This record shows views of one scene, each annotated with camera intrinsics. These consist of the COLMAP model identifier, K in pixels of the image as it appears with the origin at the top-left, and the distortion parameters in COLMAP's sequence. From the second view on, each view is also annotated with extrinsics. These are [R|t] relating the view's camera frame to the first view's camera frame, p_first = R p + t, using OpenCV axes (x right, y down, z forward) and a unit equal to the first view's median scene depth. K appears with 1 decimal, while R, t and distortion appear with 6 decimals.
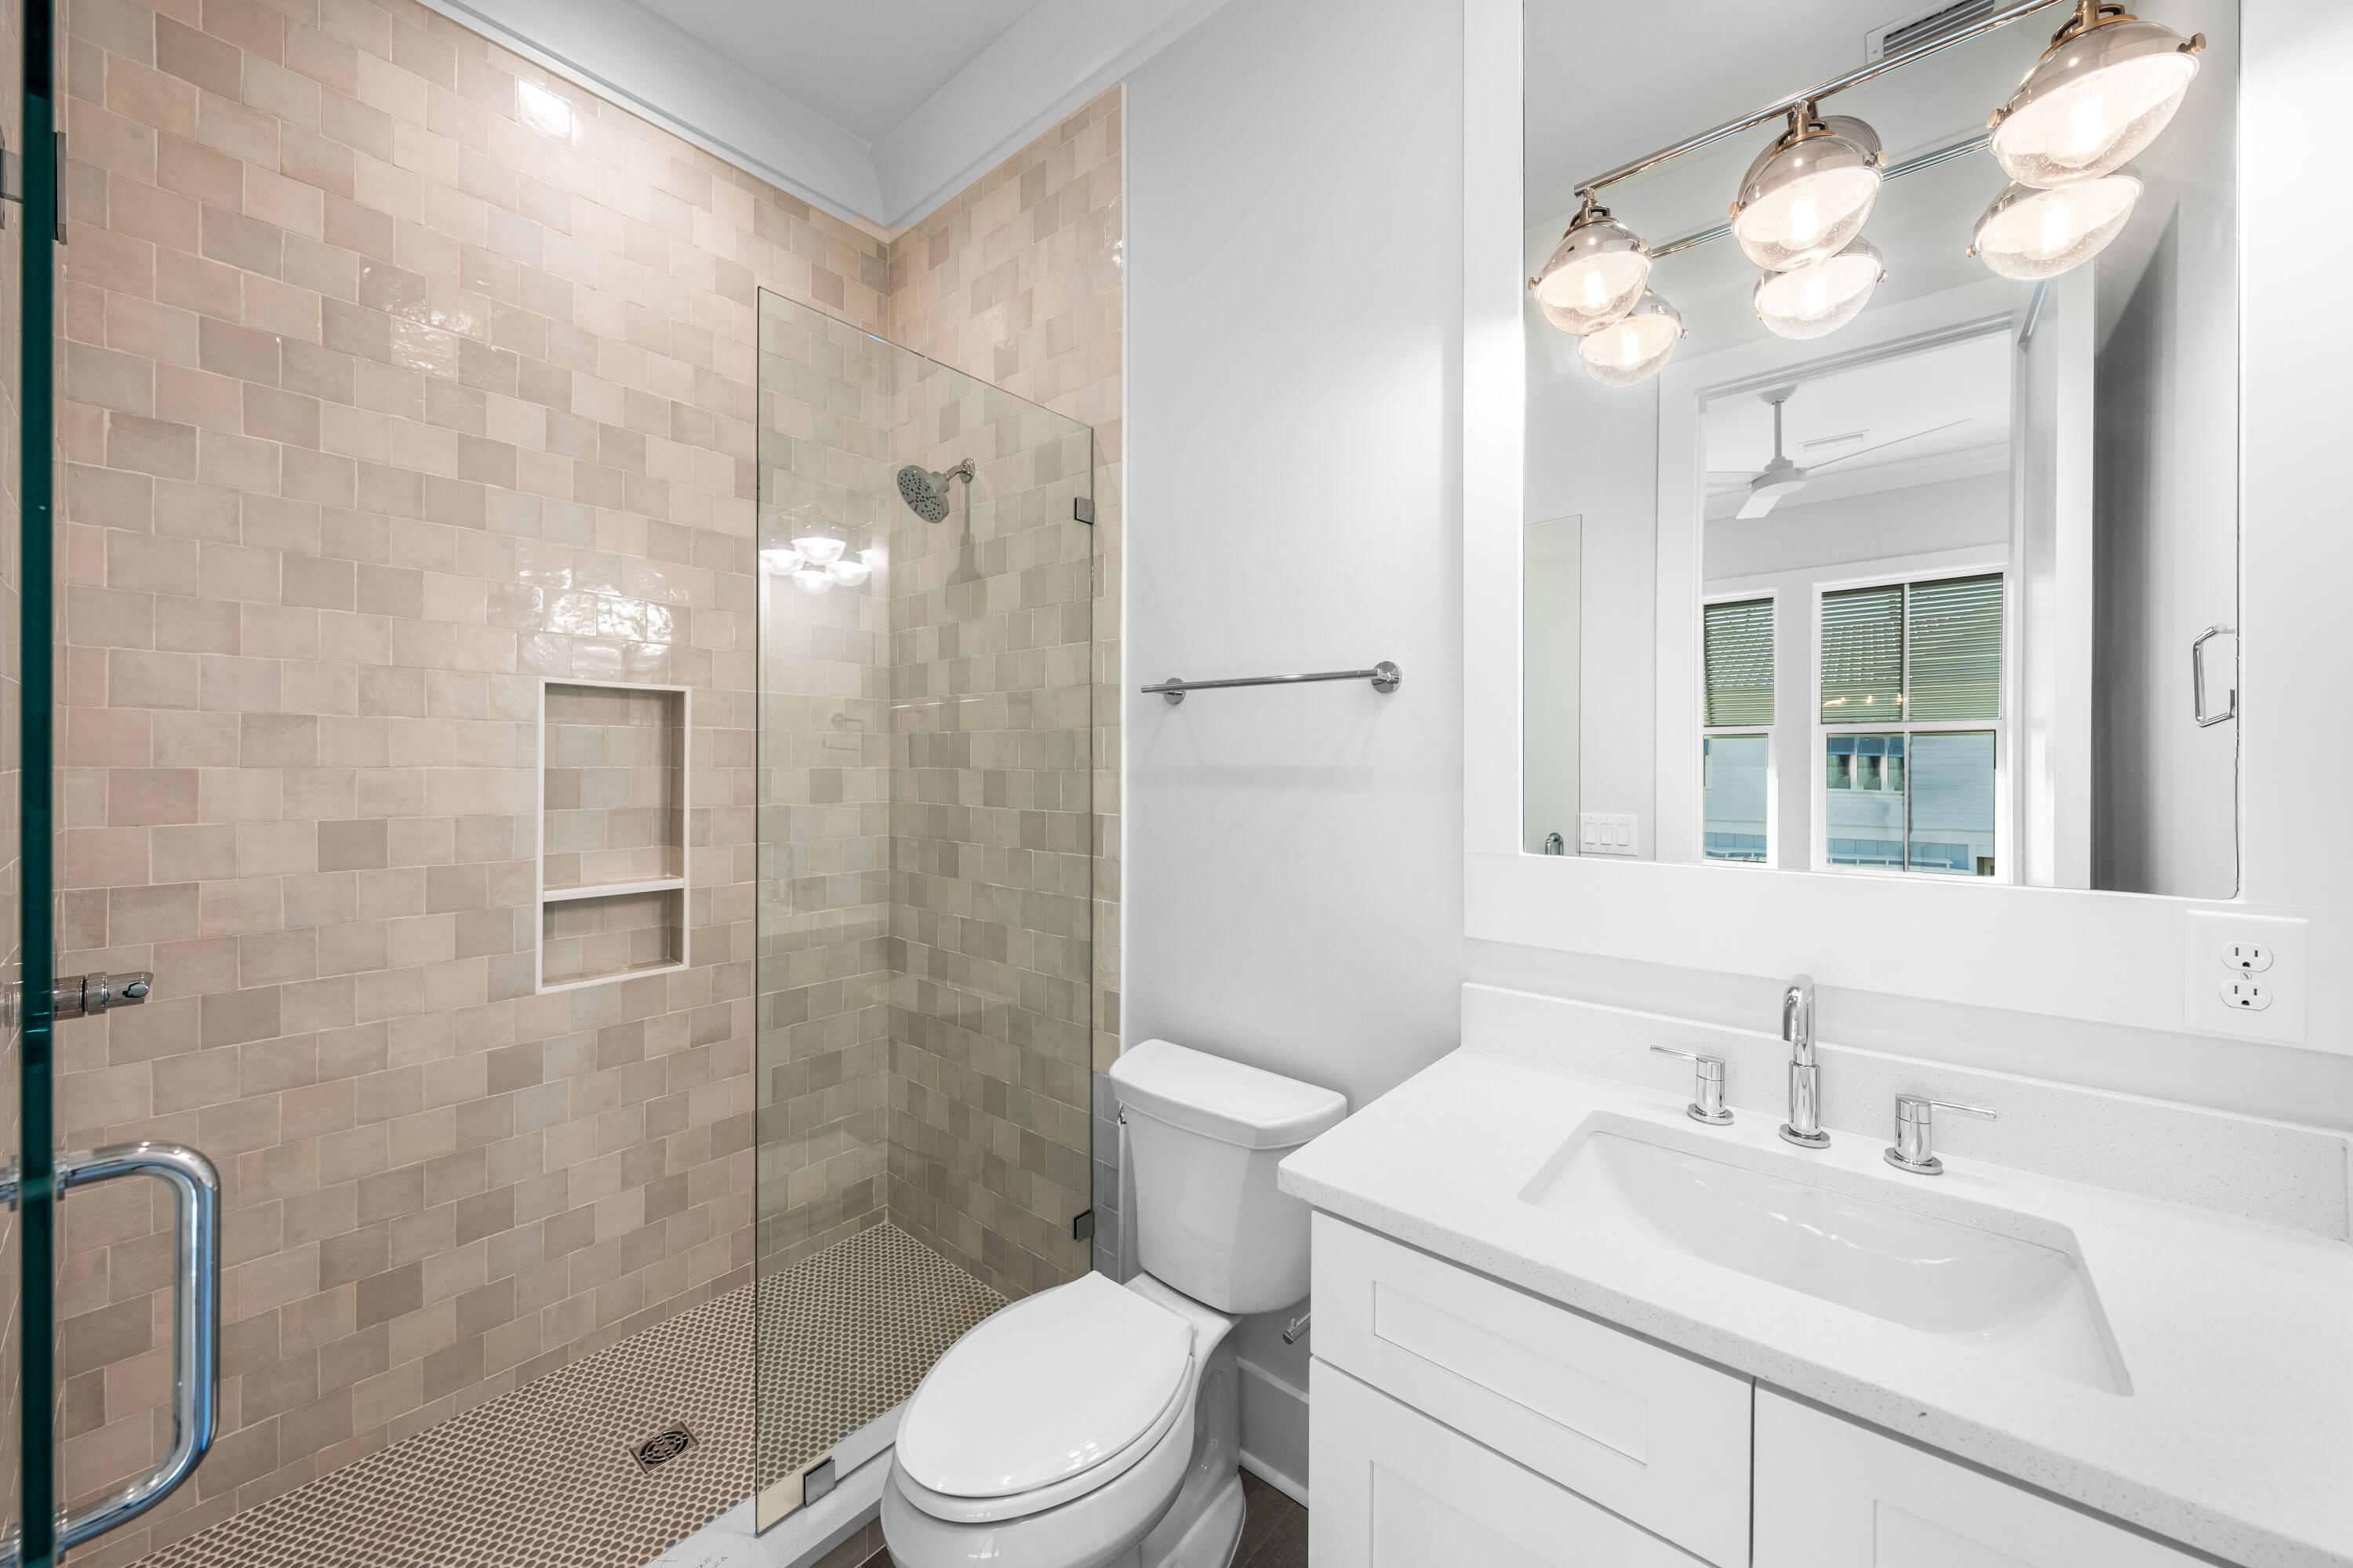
lens RADIAL K [[836.9, 0, 1185.6], [0, 836.9, 762.6], [0, 0, 1]] dist [0.001220, 0.000062]
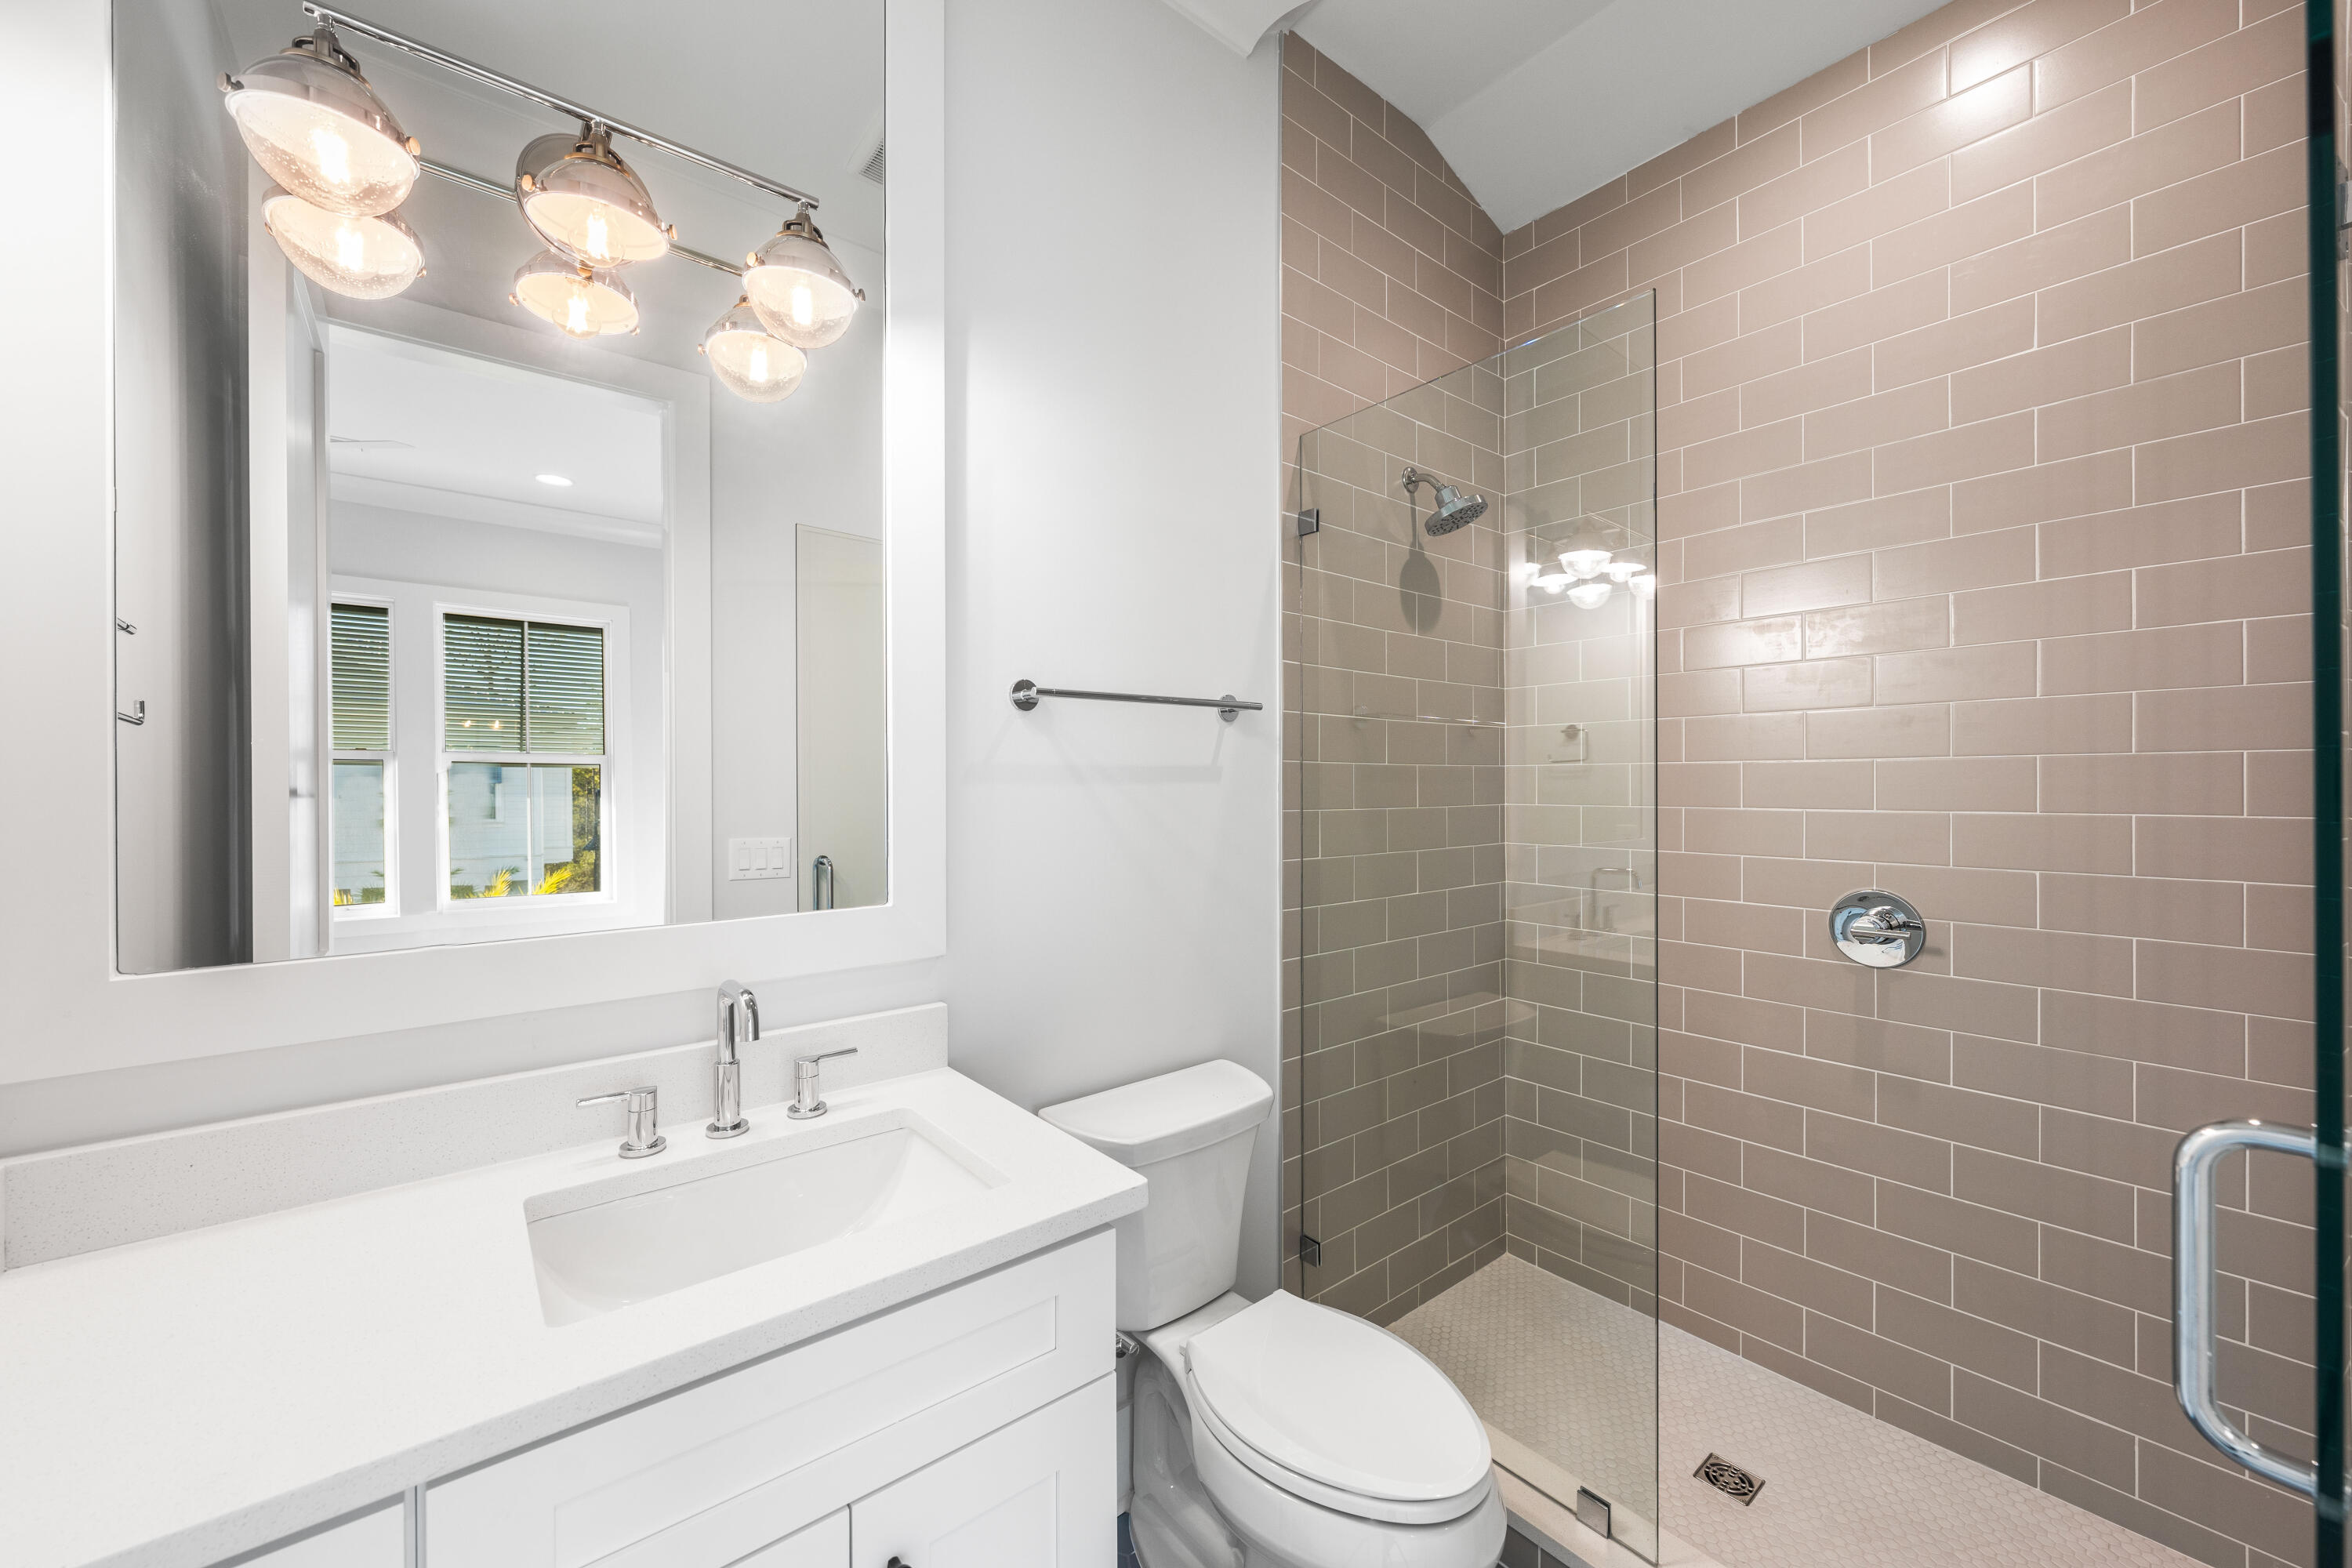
lens RADIAL K [[907.9, 0, 1151.2], [0, 907.9, 792.3], [0, 0, 1]] dist [-0.011116, -0.000008]
pose [[0.192886, -0.011713, 0.981151, -0.314006], [0.003614, 0.999930, 0.011227, 0.000901], [-0.981215, 0.001381, 0.192915, 0.251453]]
